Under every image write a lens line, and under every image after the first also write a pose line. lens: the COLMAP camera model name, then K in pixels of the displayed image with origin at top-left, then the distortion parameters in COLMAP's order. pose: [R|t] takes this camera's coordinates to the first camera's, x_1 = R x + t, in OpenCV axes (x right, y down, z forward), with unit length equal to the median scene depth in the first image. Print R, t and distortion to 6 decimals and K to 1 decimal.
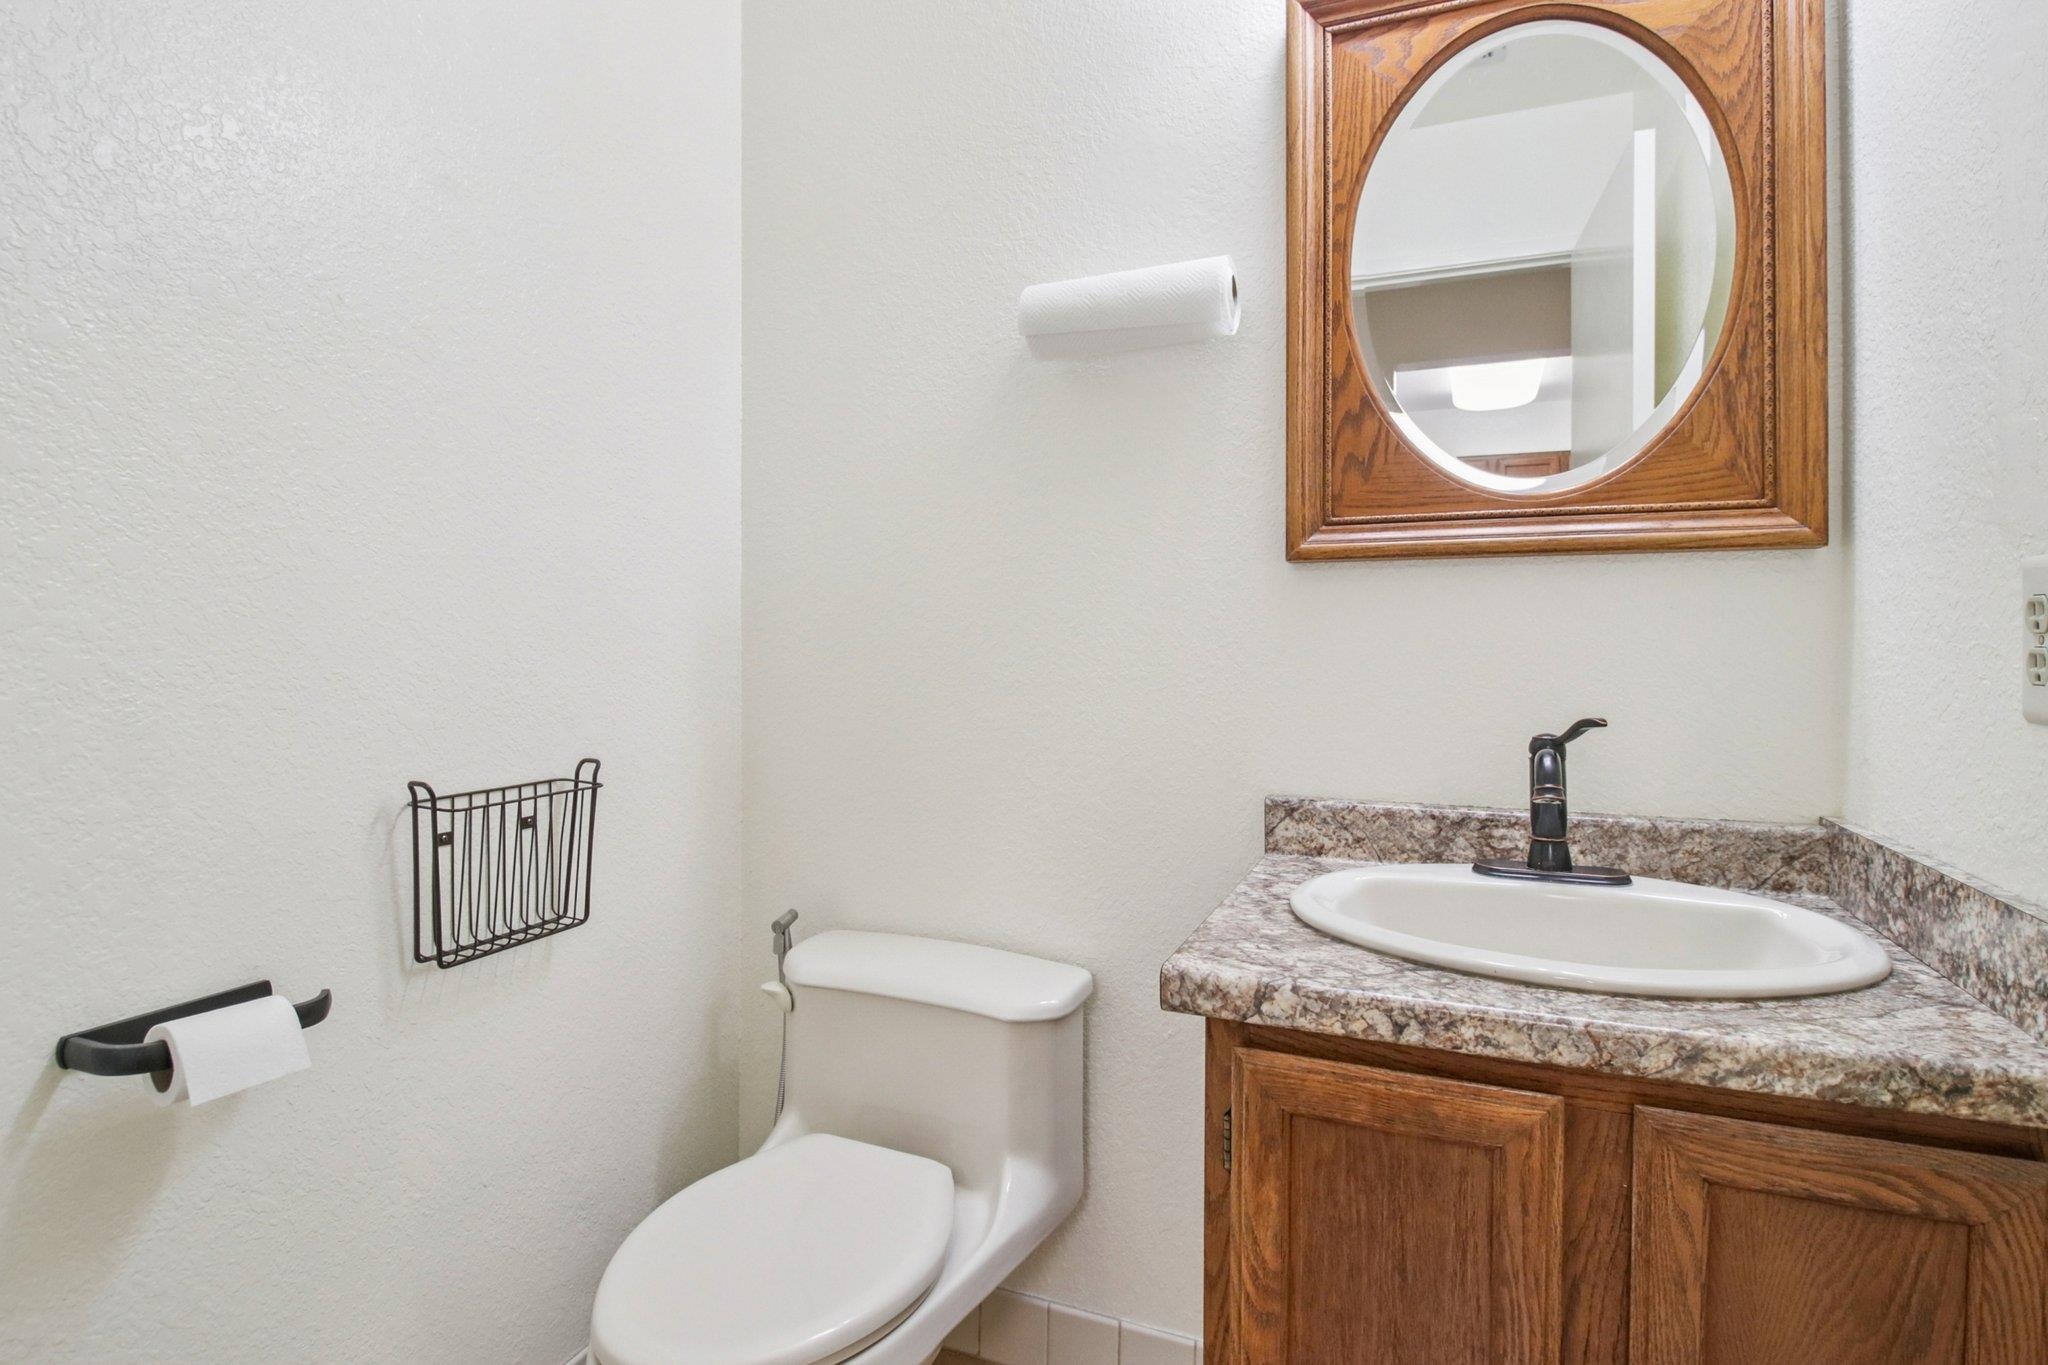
lens RADIAL K [[1058.3, 0, 1025.1], [0, 1058.3, 642.9], [0, 0, 1]] dist [0.003134, -0.012895]
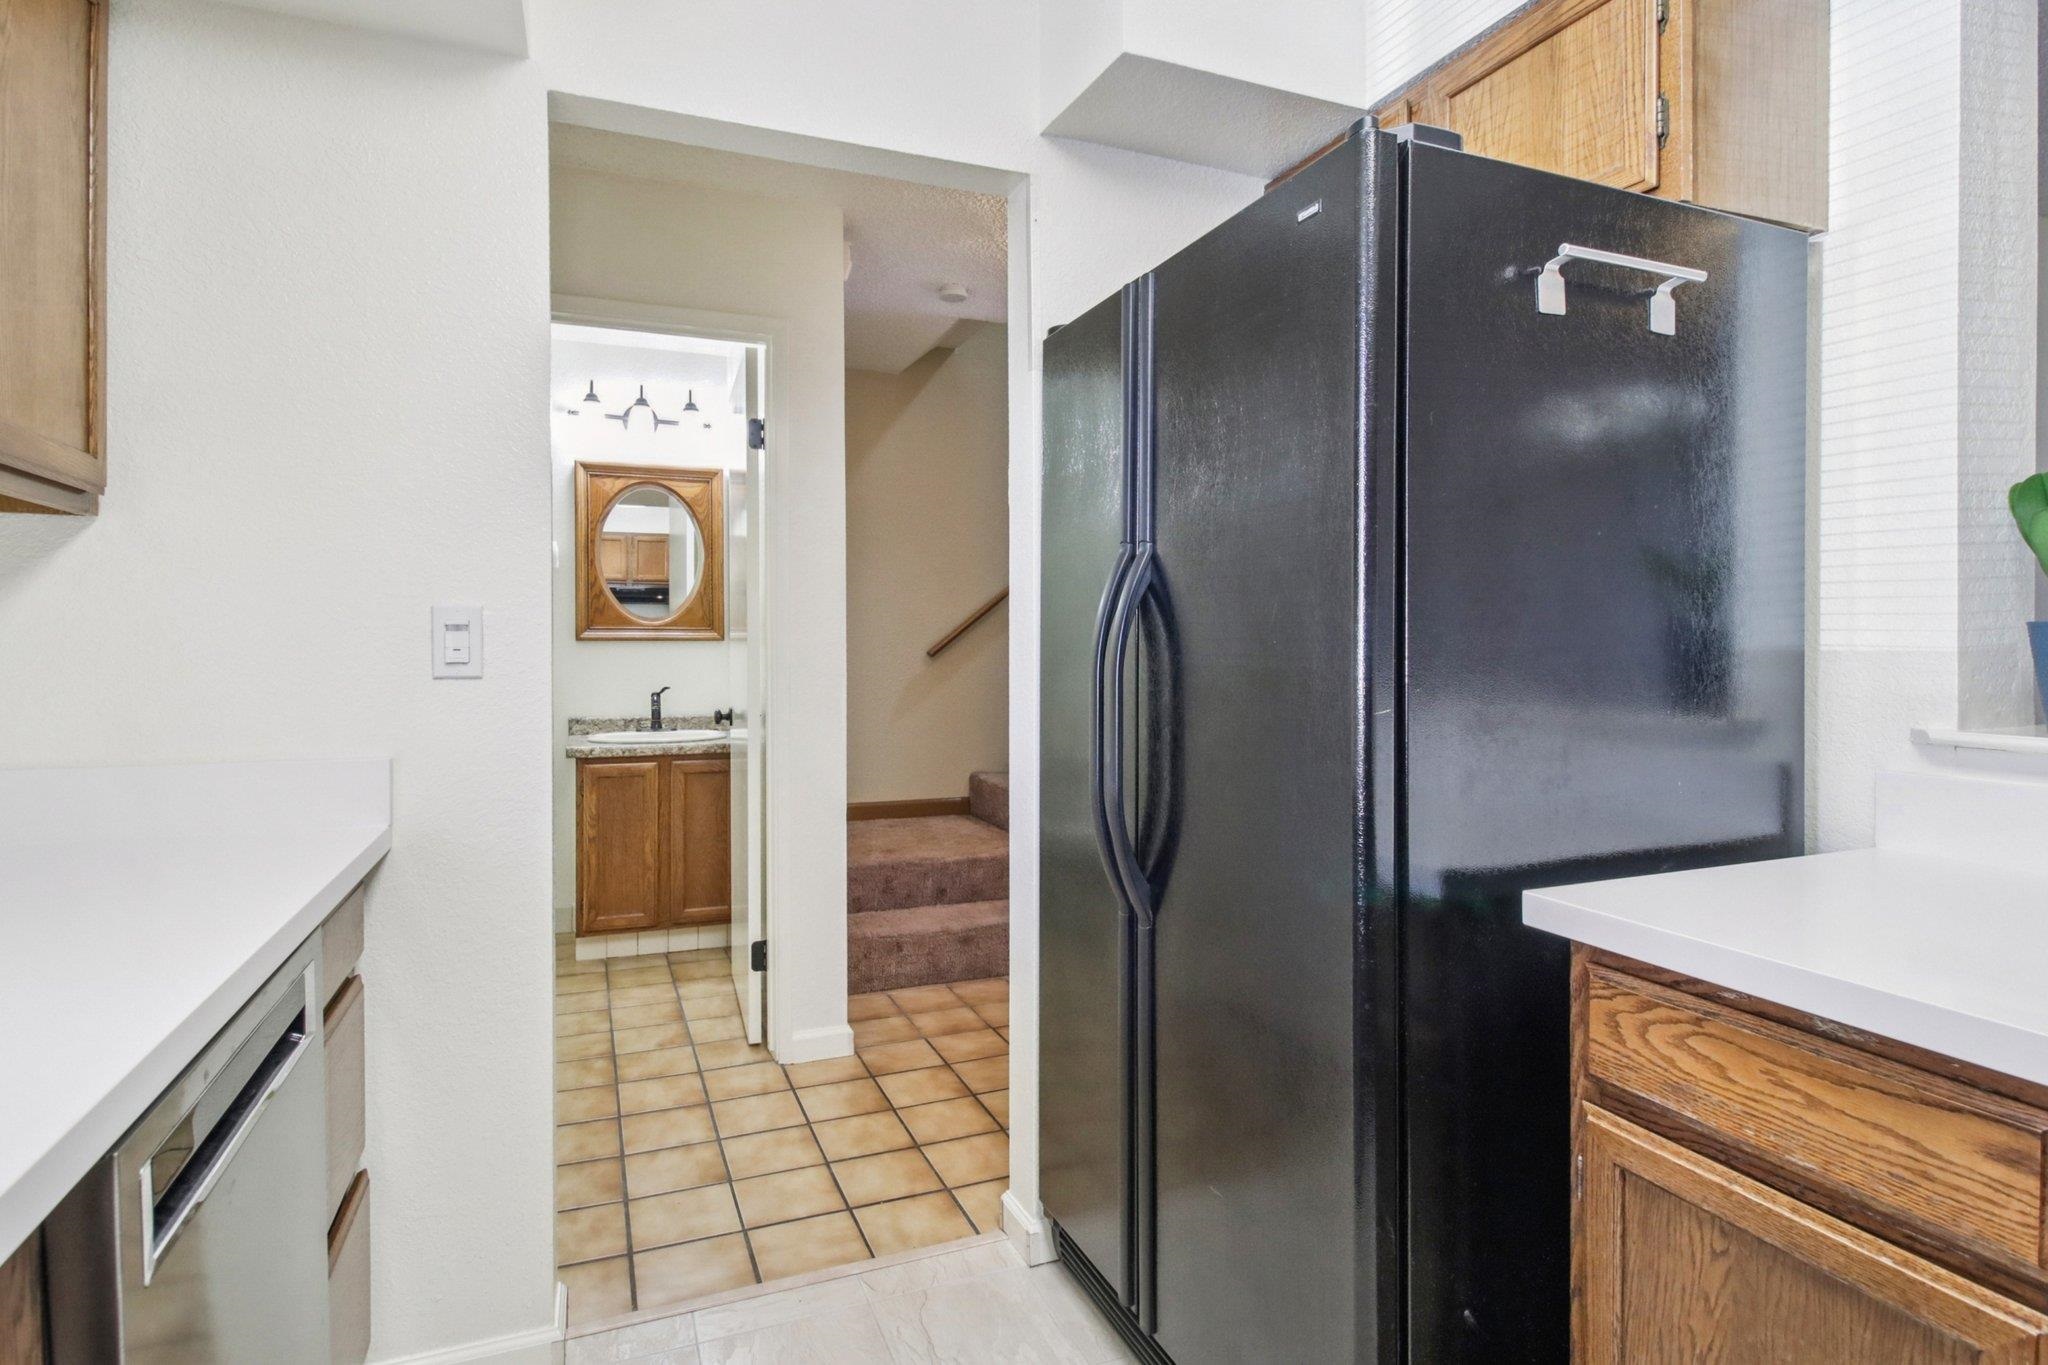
lens RADIAL K [[1041.6, 0, 1023.4], [0, 1041.6, 644.2], [0, 0, 1]] dist [0.004371, -0.011681]
pose [[0.708191, -0.003144, 0.706014, -1.124743], [0.003793, 0.999993, 0.000648, -0.074507], [-0.706011, 0.002219, 0.708198, -2.397536]]
